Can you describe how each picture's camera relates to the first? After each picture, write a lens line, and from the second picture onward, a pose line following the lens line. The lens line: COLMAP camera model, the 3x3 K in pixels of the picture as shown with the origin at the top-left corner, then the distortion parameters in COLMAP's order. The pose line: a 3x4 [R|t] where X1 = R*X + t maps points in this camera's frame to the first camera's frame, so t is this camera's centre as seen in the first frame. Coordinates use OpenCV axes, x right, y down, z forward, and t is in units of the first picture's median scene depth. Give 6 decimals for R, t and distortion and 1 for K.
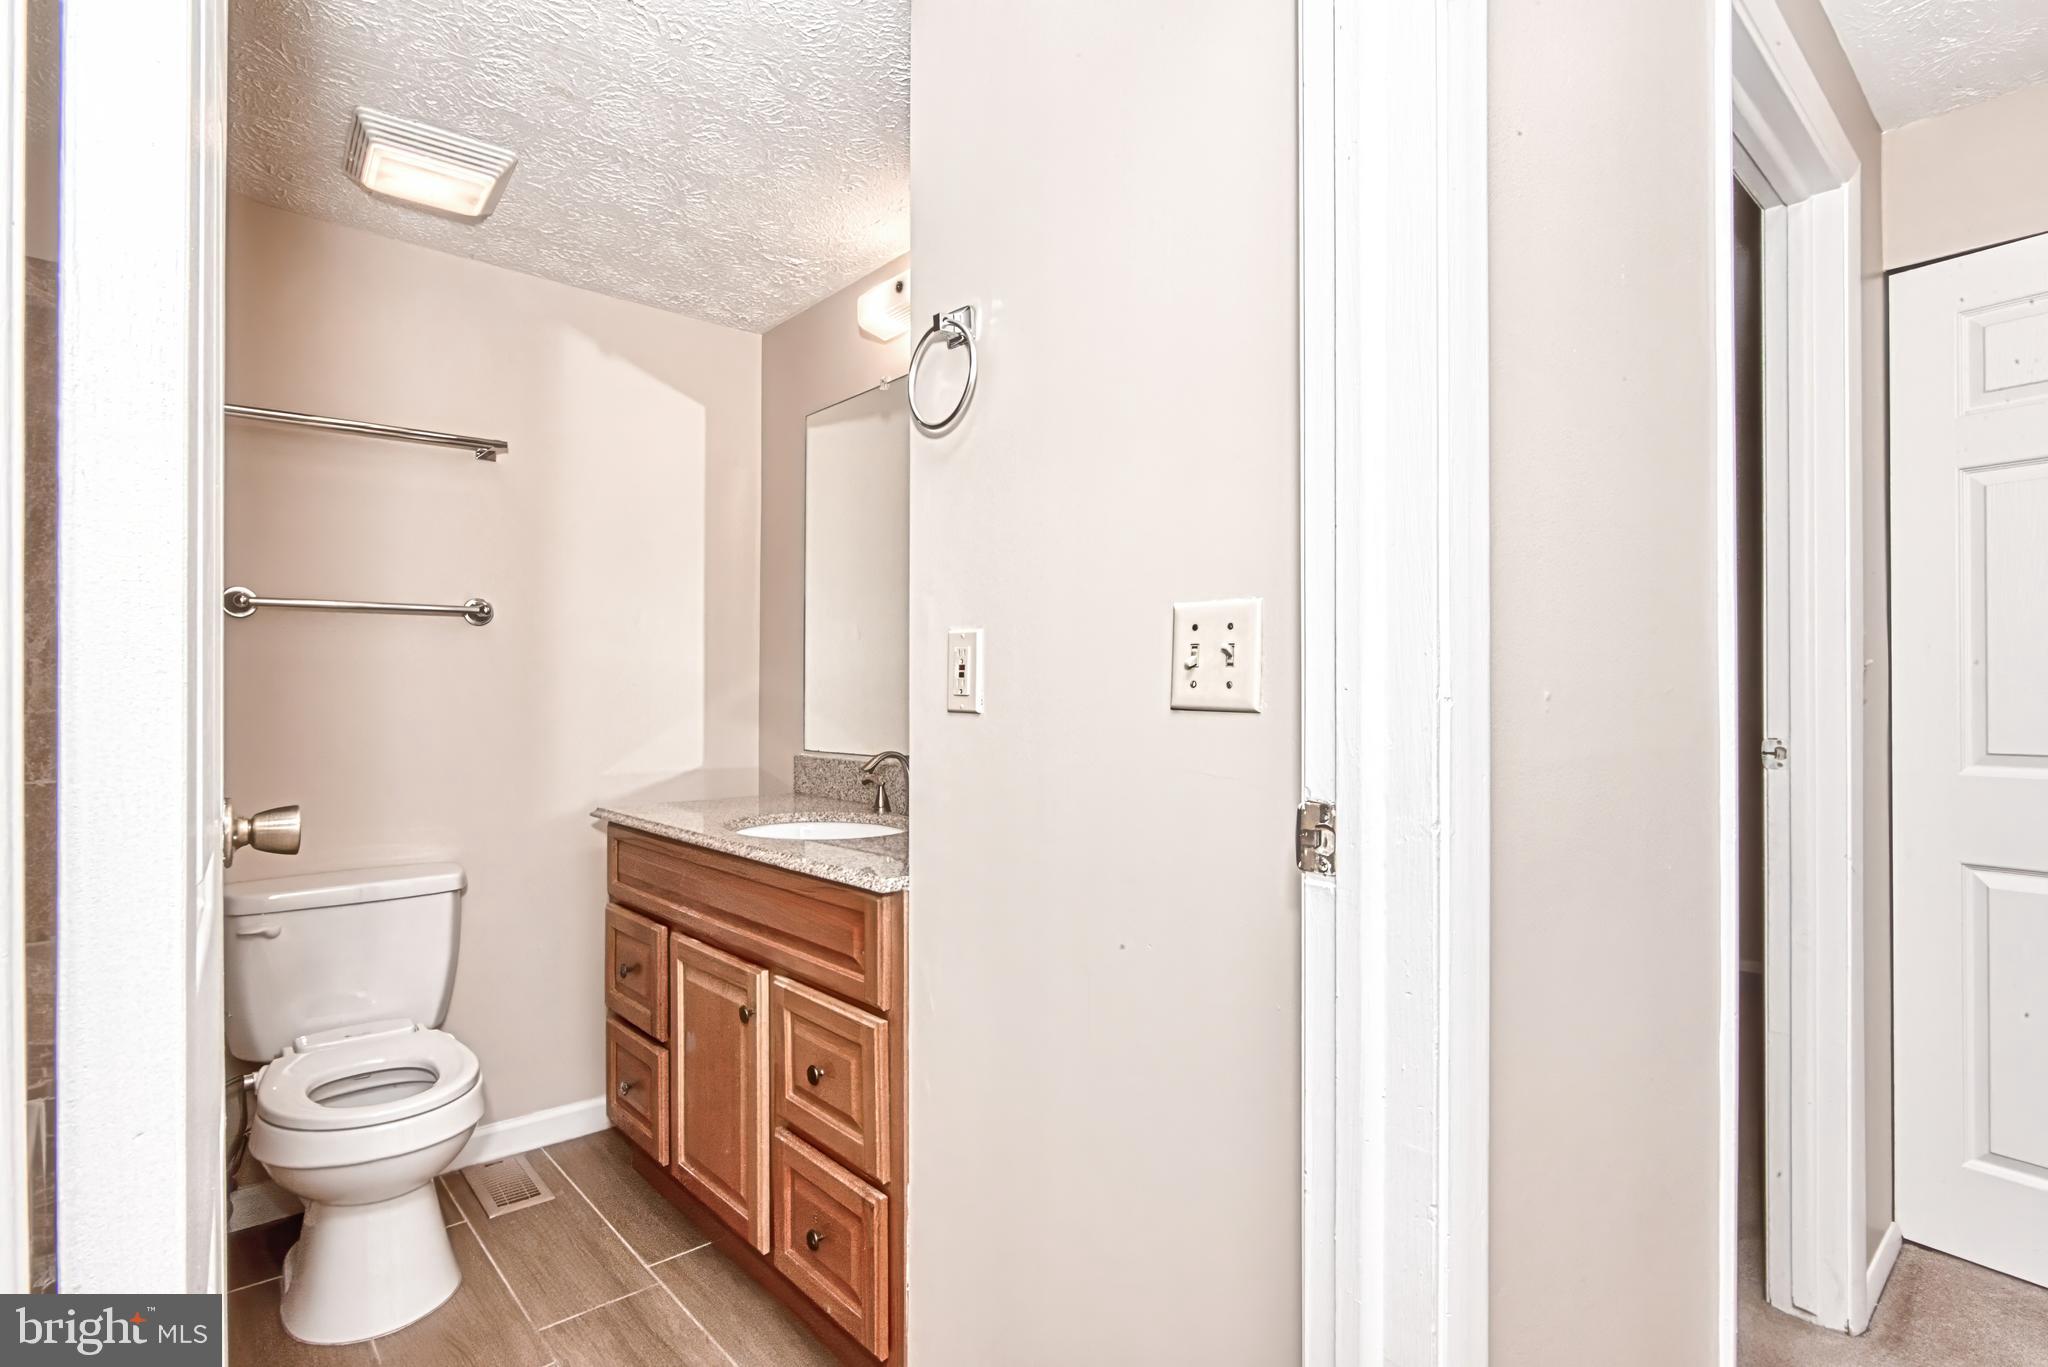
lens RADIAL K [[1006.7, 0, 1018.5], [0, 1006.7, 691.2], [0, 0, 1]] dist [-0.005972, -0.000779]
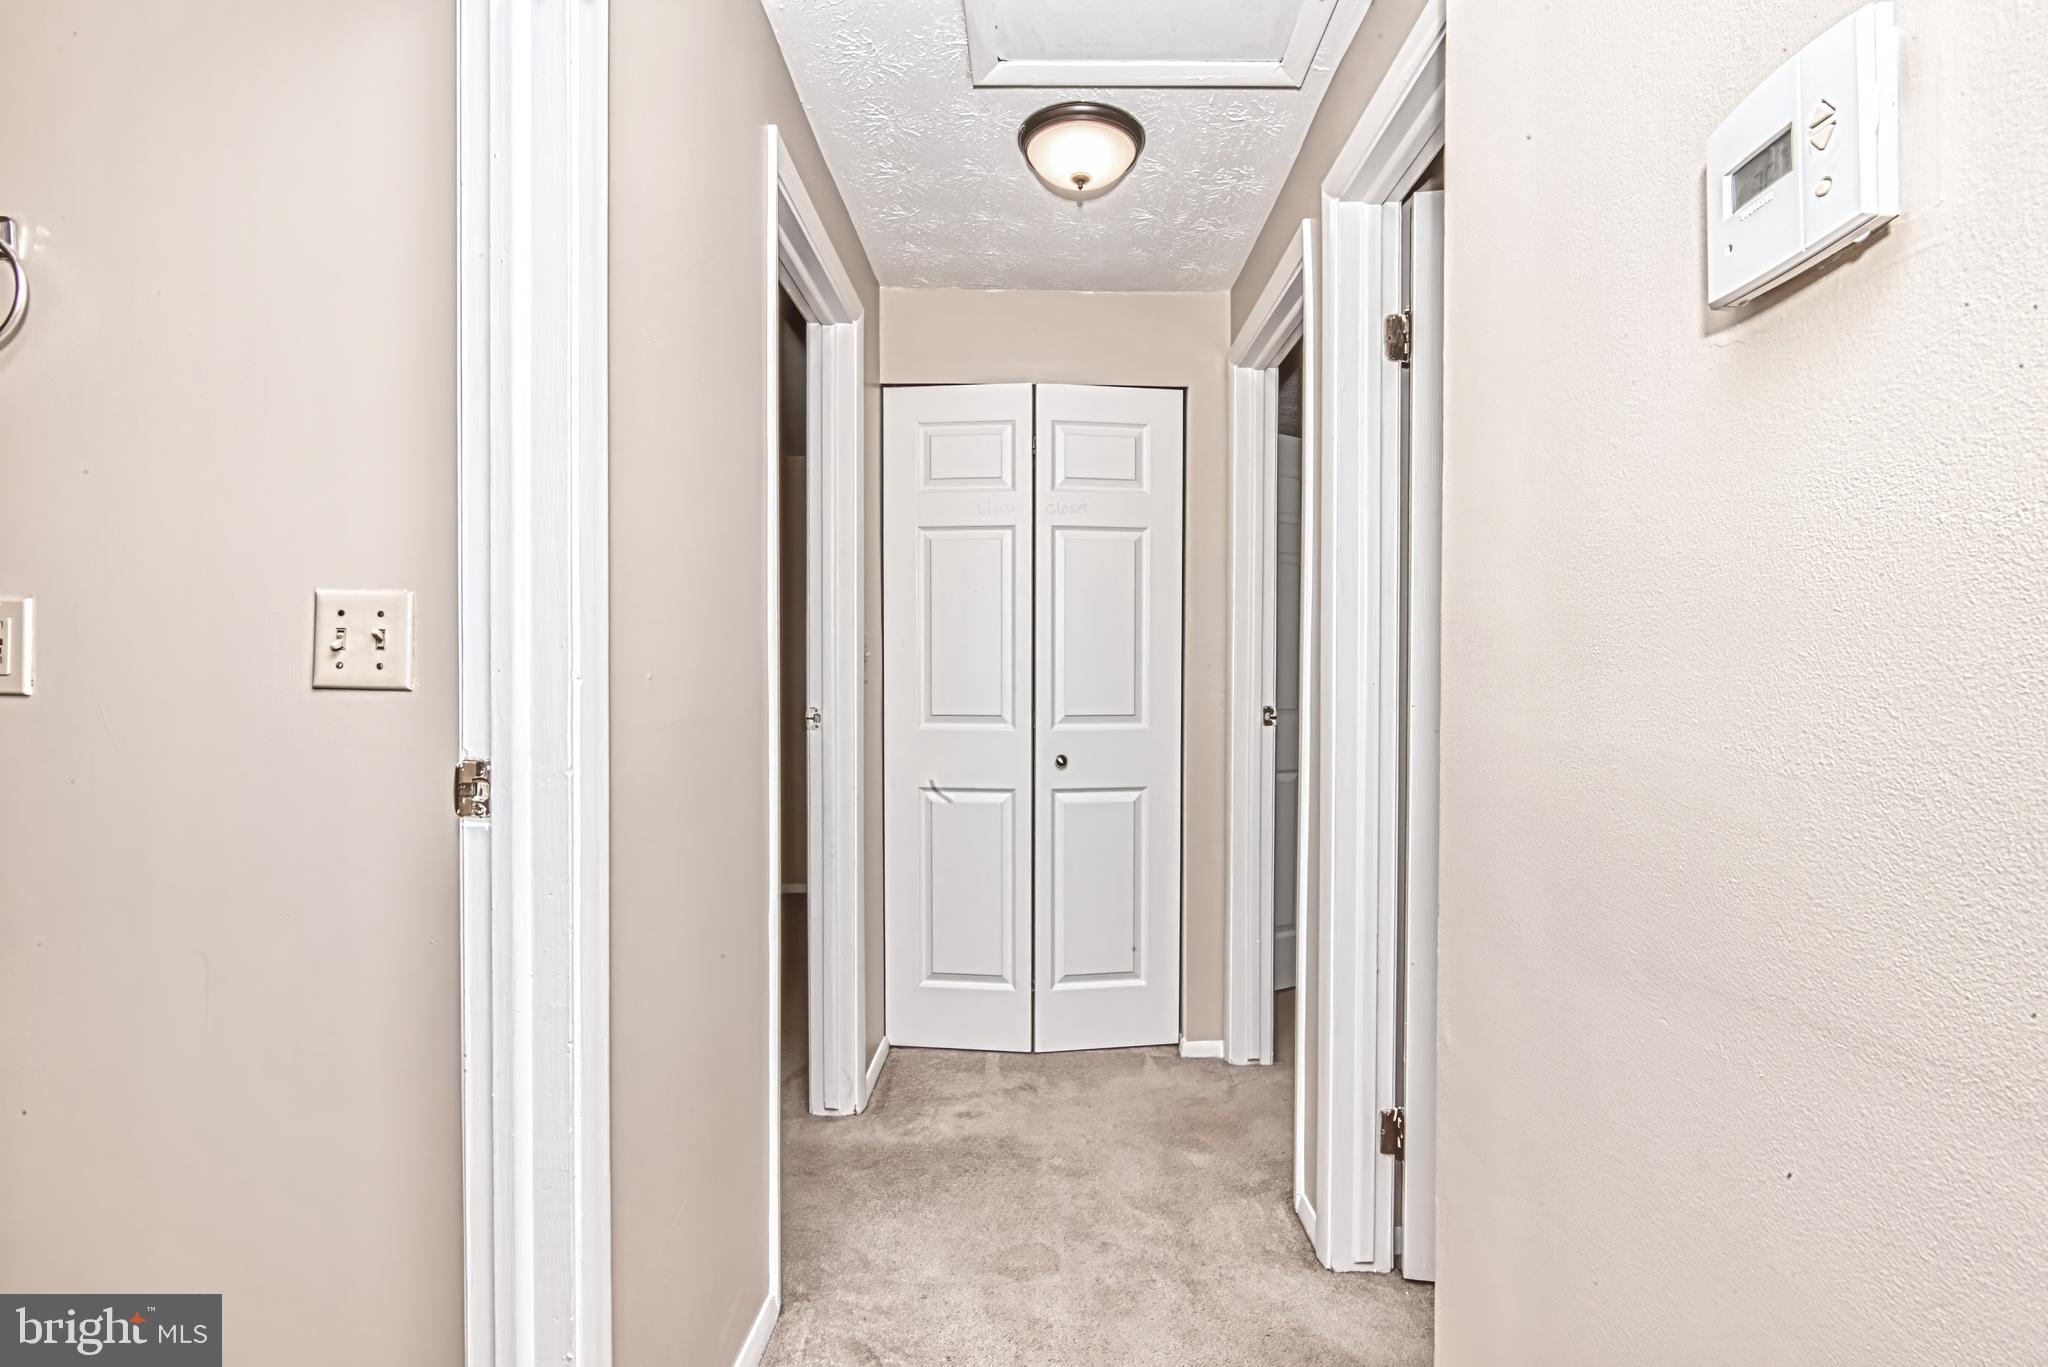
lens RADIAL K [[1009.4, 0, 1060.5], [0, 1009.4, 688.1], [0, 0, 1]] dist [-0.006021, -0.001194]
pose [[0.652908, -0.006920, 0.757405, -0.143403], [-0.004806, 0.999900, 0.013279, -0.000479], [-0.757422, -0.012310, 0.652810, -0.305470]]
